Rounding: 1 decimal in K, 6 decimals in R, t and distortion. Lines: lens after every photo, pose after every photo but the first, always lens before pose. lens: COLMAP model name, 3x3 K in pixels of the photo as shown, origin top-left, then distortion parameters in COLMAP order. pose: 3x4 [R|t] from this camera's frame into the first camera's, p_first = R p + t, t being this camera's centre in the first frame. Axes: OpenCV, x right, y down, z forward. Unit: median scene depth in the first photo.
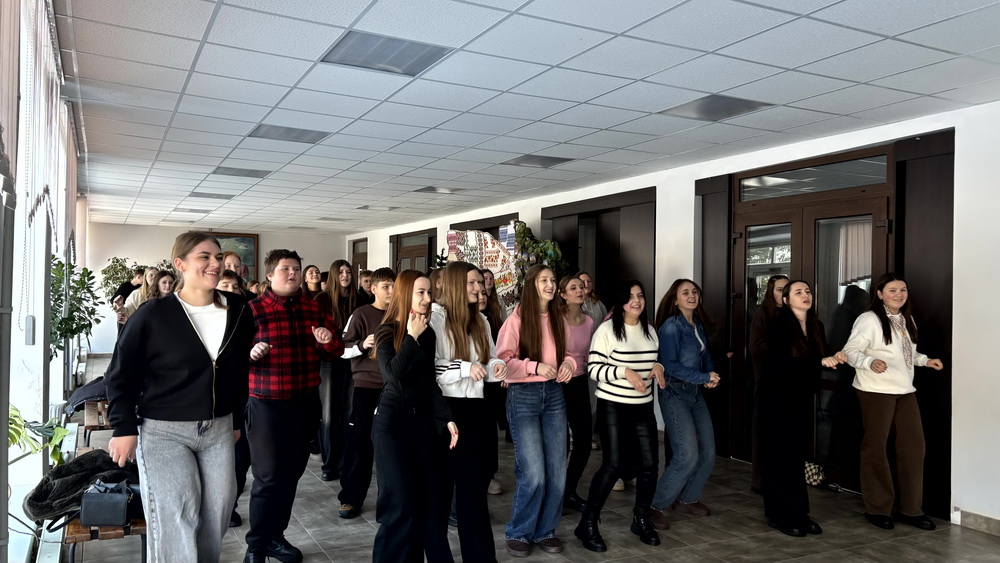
lens RADIAL K [[755.7, 0, 498.6], [0, 755.7, 282.4], [0, 0, 1]] dist [0.044186, -0.008676]
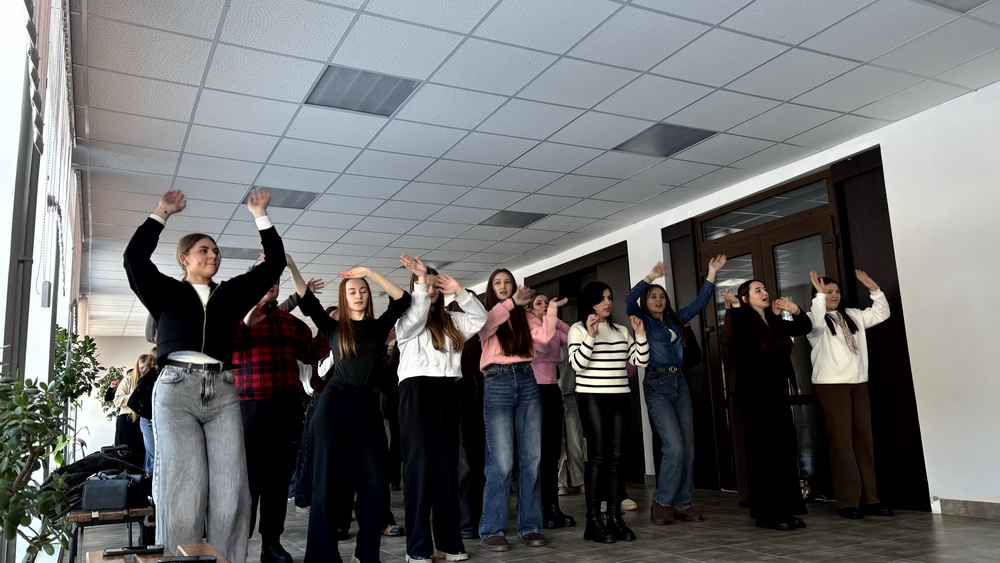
lens RADIAL K [[755.7, 0, 498.6], [0, 755.7, 282.4], [0, 0, 1]] dist [0.044186, -0.008676]
pose [[0.998113, -0.060665, 0.009538, 0.022042], [0.061406, 0.984133, -0.166468, 0.147102], [0.000712, 0.166739, 0.986001, -0.058233]]
